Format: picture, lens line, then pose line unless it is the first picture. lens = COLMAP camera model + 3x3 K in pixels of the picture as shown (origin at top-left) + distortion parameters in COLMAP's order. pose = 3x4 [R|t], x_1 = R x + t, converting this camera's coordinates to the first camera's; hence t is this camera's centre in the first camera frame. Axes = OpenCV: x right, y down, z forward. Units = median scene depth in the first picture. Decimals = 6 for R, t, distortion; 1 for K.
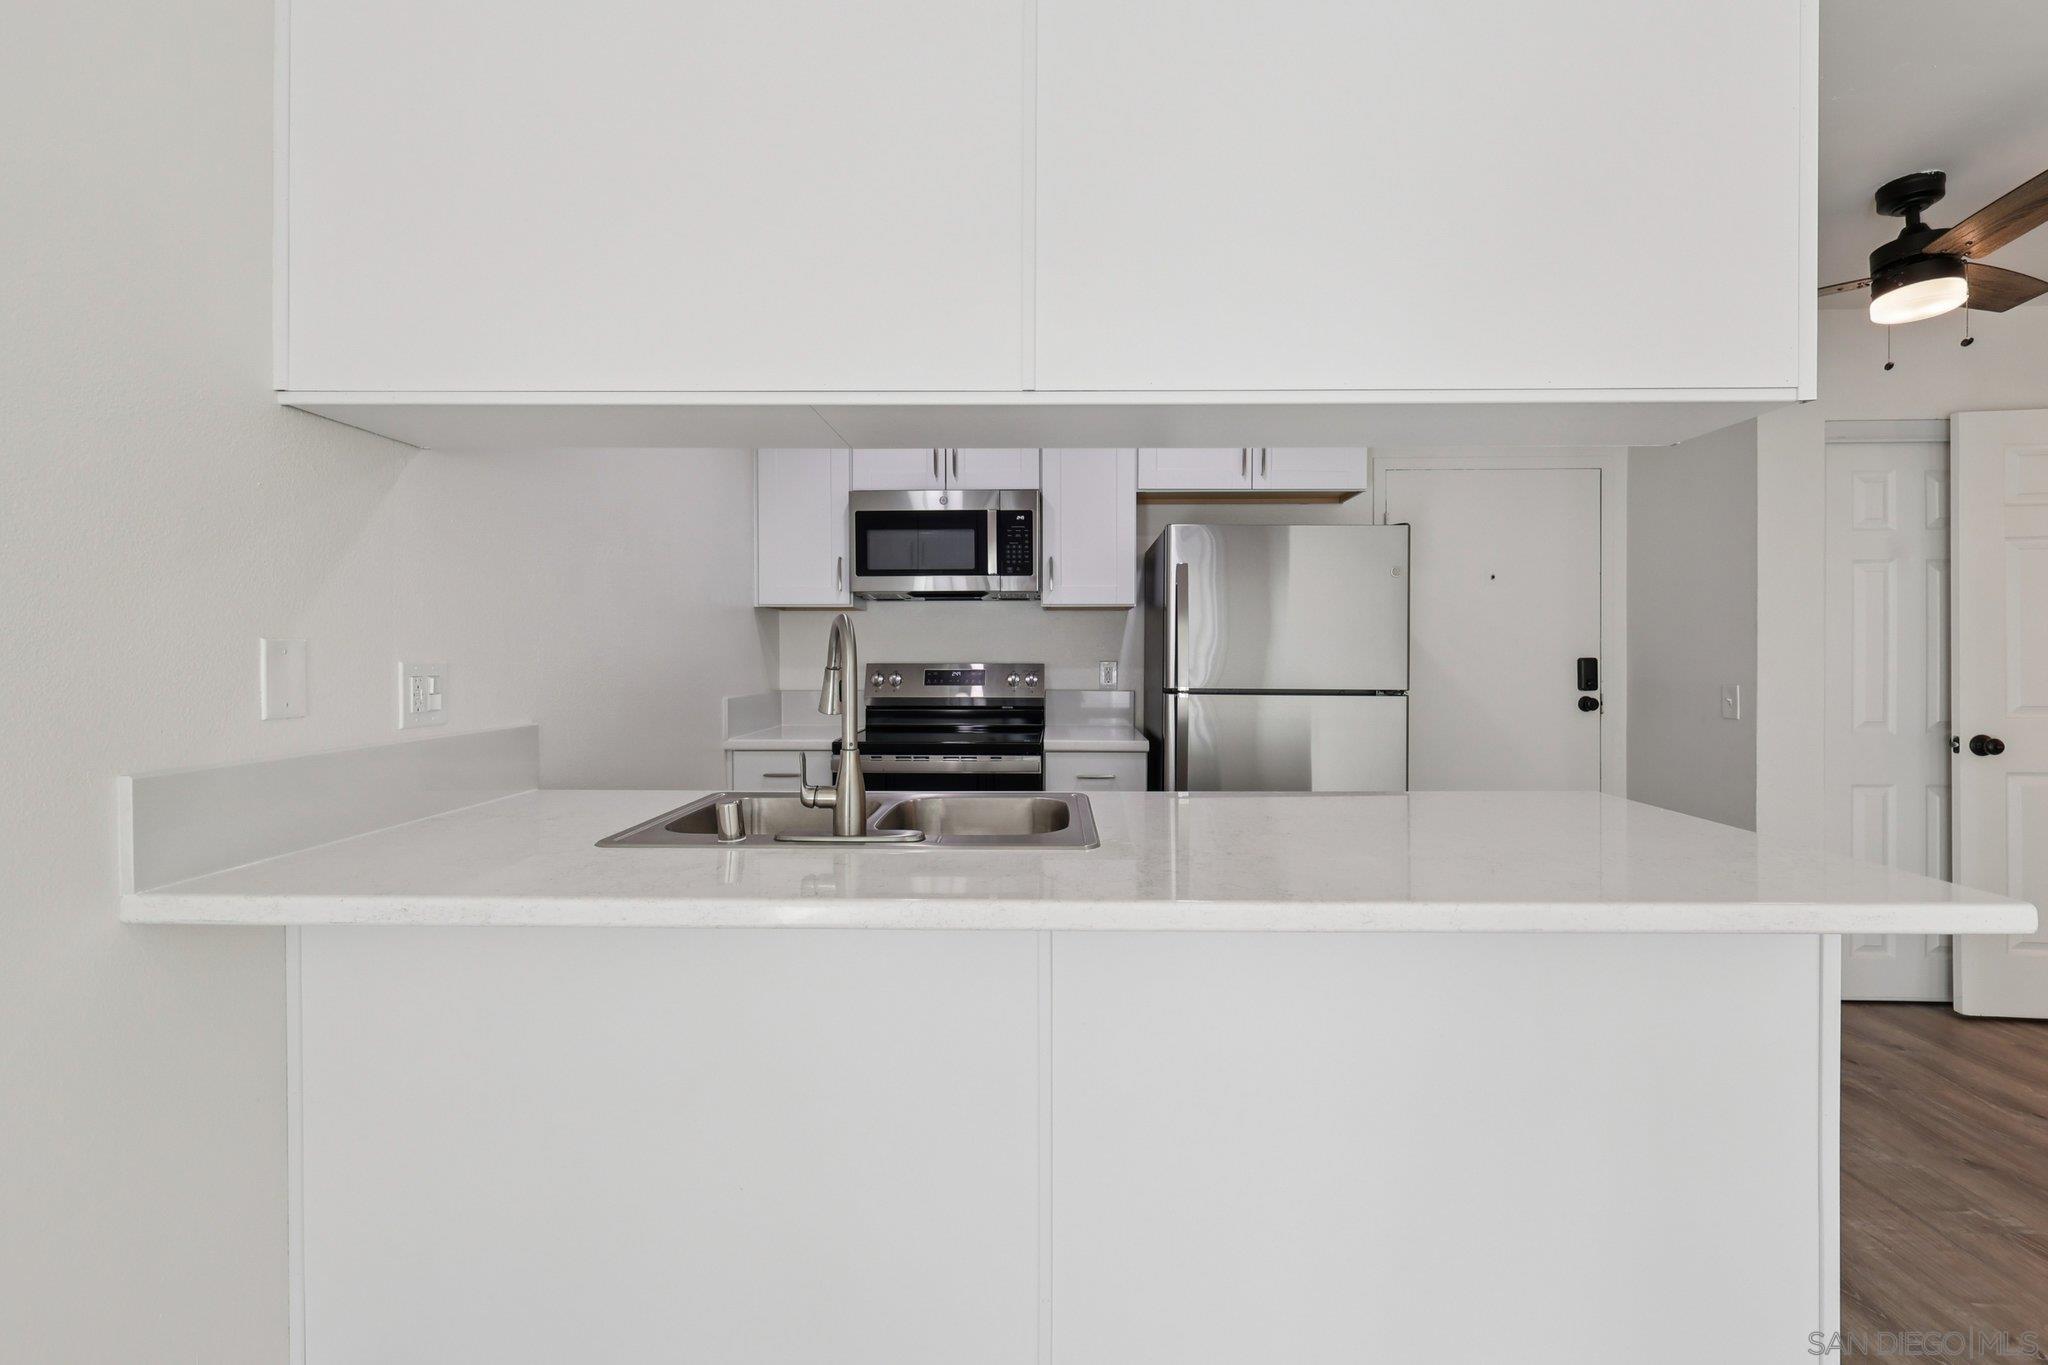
lens RADIAL K [[891.0, 0, 1026.0], [0, 891.0, 658.6], [0, 0, 1]] dist [-0.002523, 0.000045]
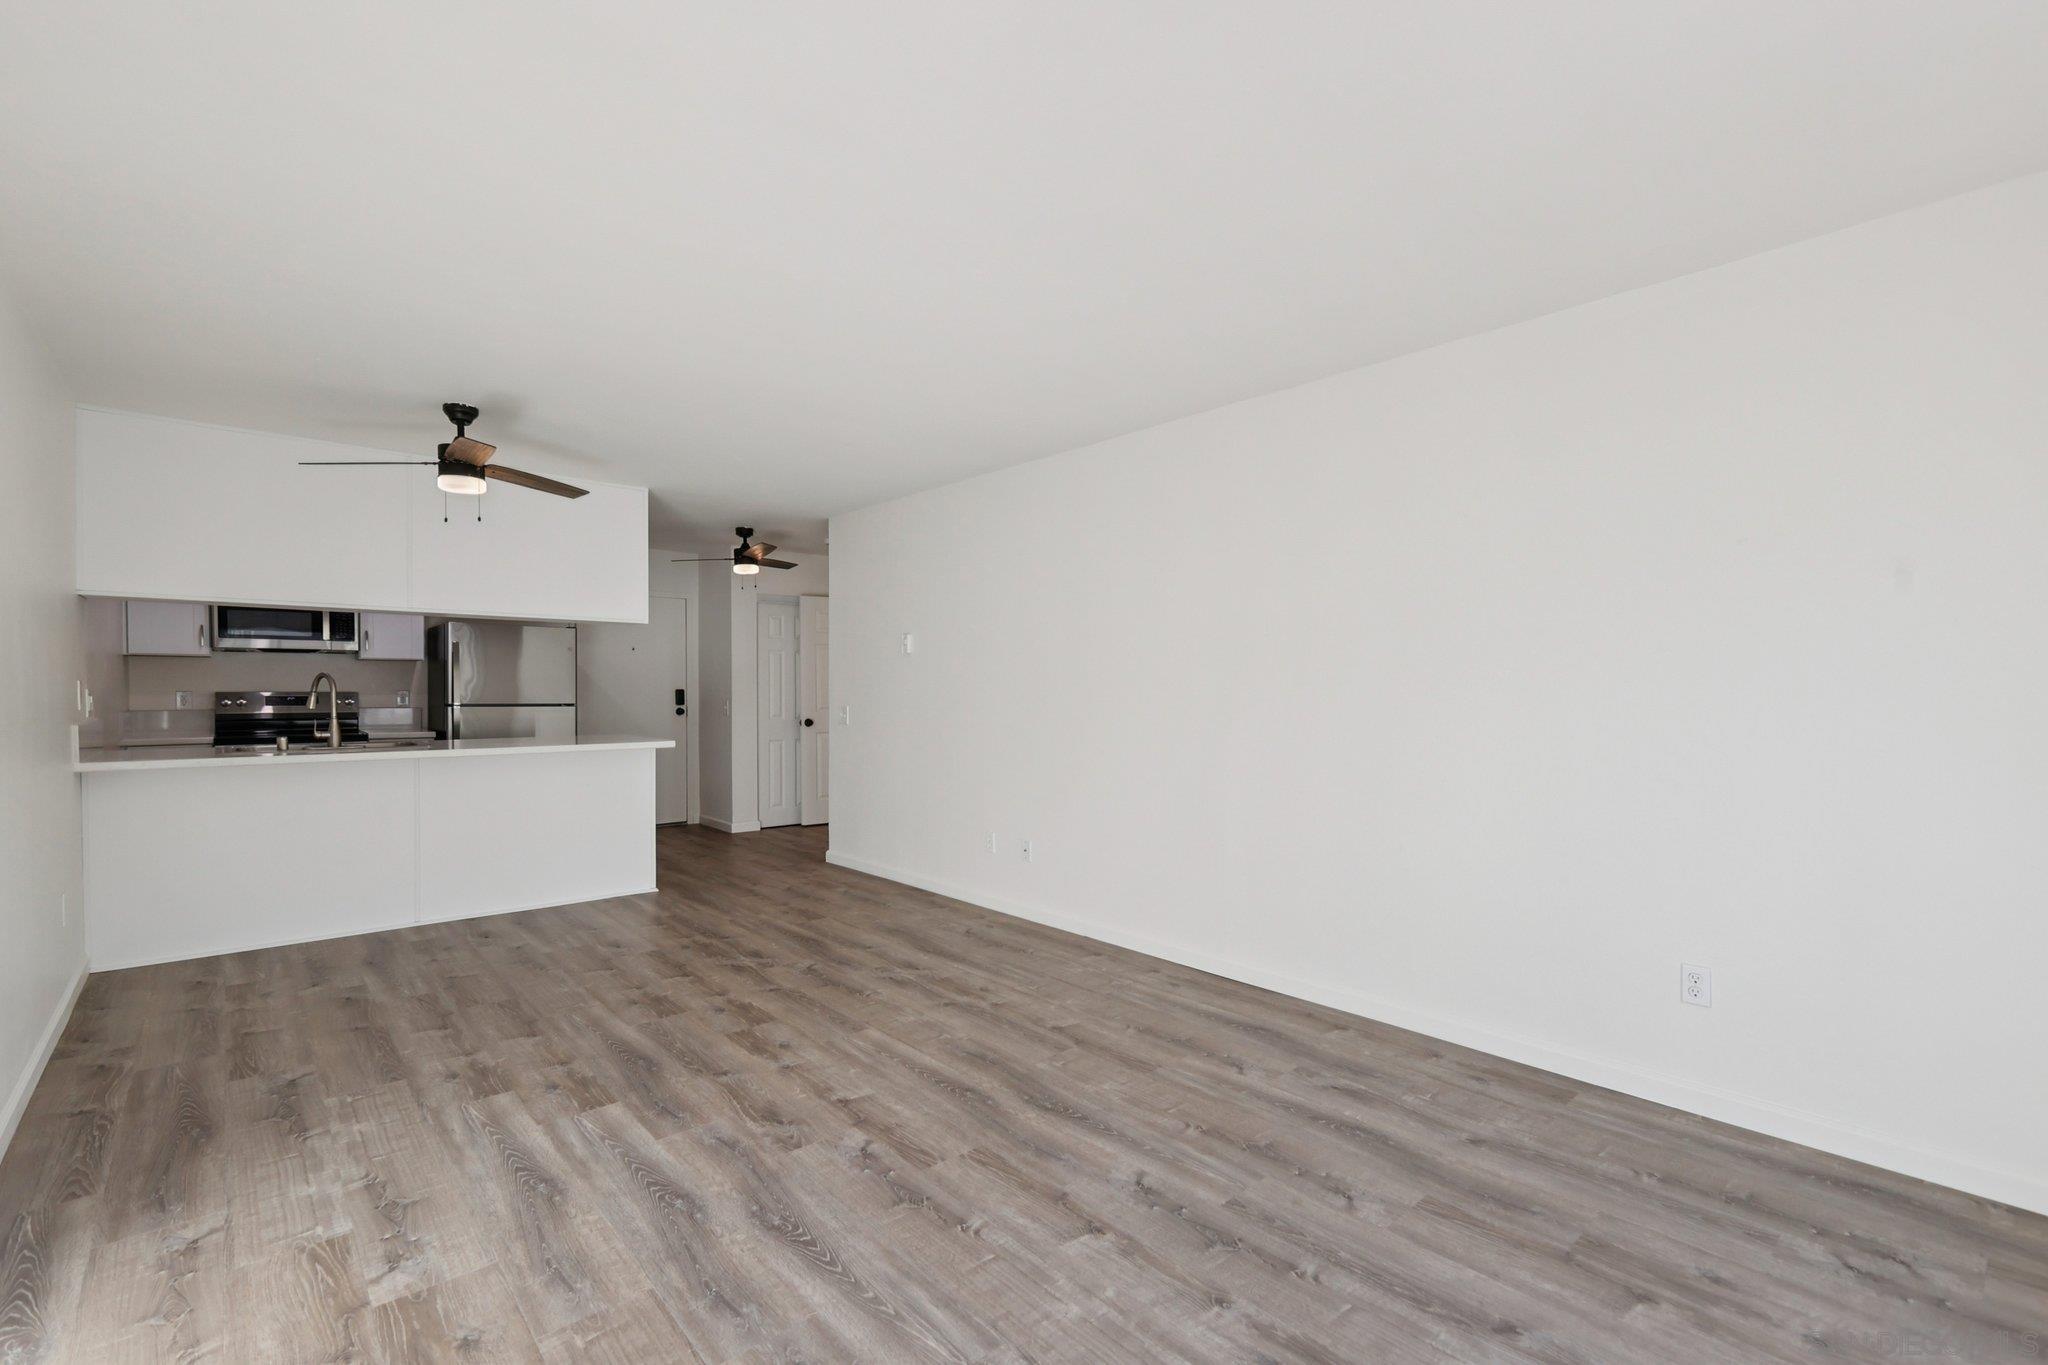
lens RADIAL K [[900.6, 0, 1021.5], [0, 900.6, 702.7], [0, 0, 1]] dist [0.001108, 0.000019]
pose [[0.730433, -0.007924, 0.682938, -0.244511], [-0.000344, 0.999928, 0.011970, 0.005259], [-0.682984, -0.008979, 0.730378, -1.181743]]
